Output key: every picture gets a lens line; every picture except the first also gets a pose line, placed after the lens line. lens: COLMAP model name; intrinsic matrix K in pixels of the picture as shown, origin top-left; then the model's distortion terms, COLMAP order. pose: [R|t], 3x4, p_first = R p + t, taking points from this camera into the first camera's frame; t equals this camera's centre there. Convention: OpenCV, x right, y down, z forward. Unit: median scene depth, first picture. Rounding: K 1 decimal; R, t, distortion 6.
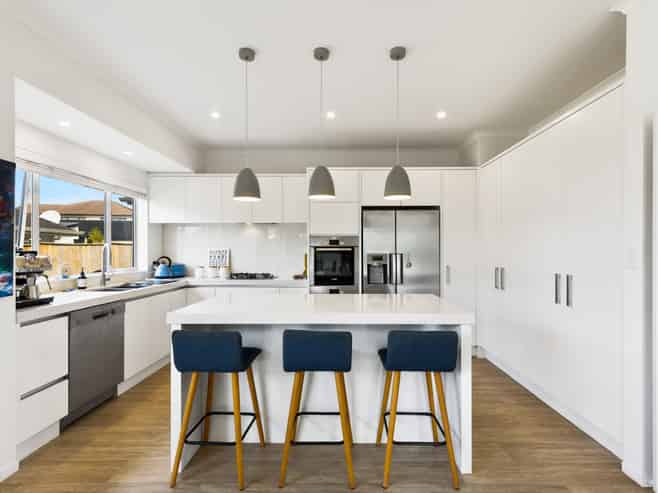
lens RADIAL K [[334.4, 0, 342.0], [0, 334.4, 251.4], [0, 0, 1]] dist [-0.002626, -0.001072]
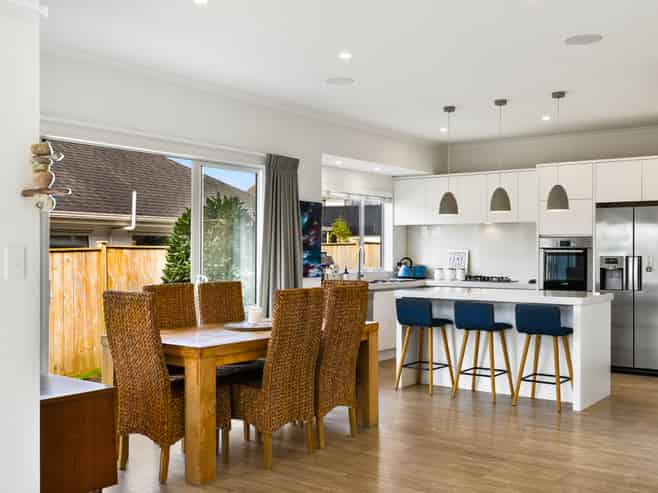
lens RADIAL K [[749.5, 0, 330.2], [0, 749.5, 247.7], [0, 0, 1]] dist [-0.032243, 0.000000]
pose [[0.802877, -0.000732, -0.596144, 0.681215], [-0.004453, 0.999964, -0.007226, 0.002391], [0.596128, 0.008456, 0.802845, -1.033270]]
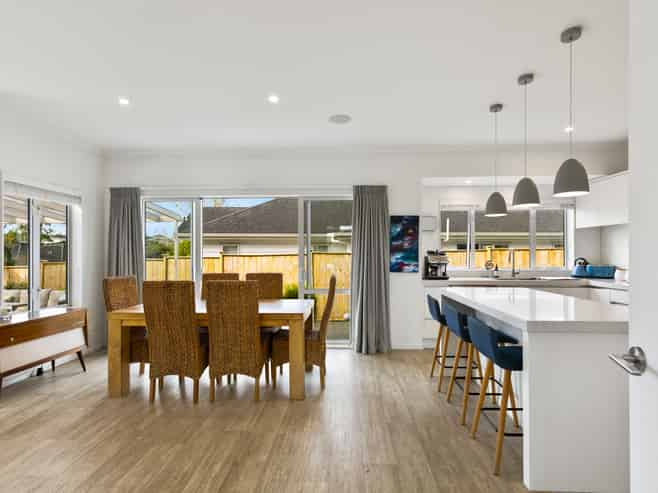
lens RADIAL K [[334.4, 0, 328.6], [0, 334.4, 249.5], [0, 0, 1]] dist [-0.002626, -0.001072]
pose [[-0.066206, -0.011931, -0.997735, 0.650702], [0.000713, 0.999928, -0.012004, 0.000092], [0.997806, -0.001506, -0.066192, 0.243040]]
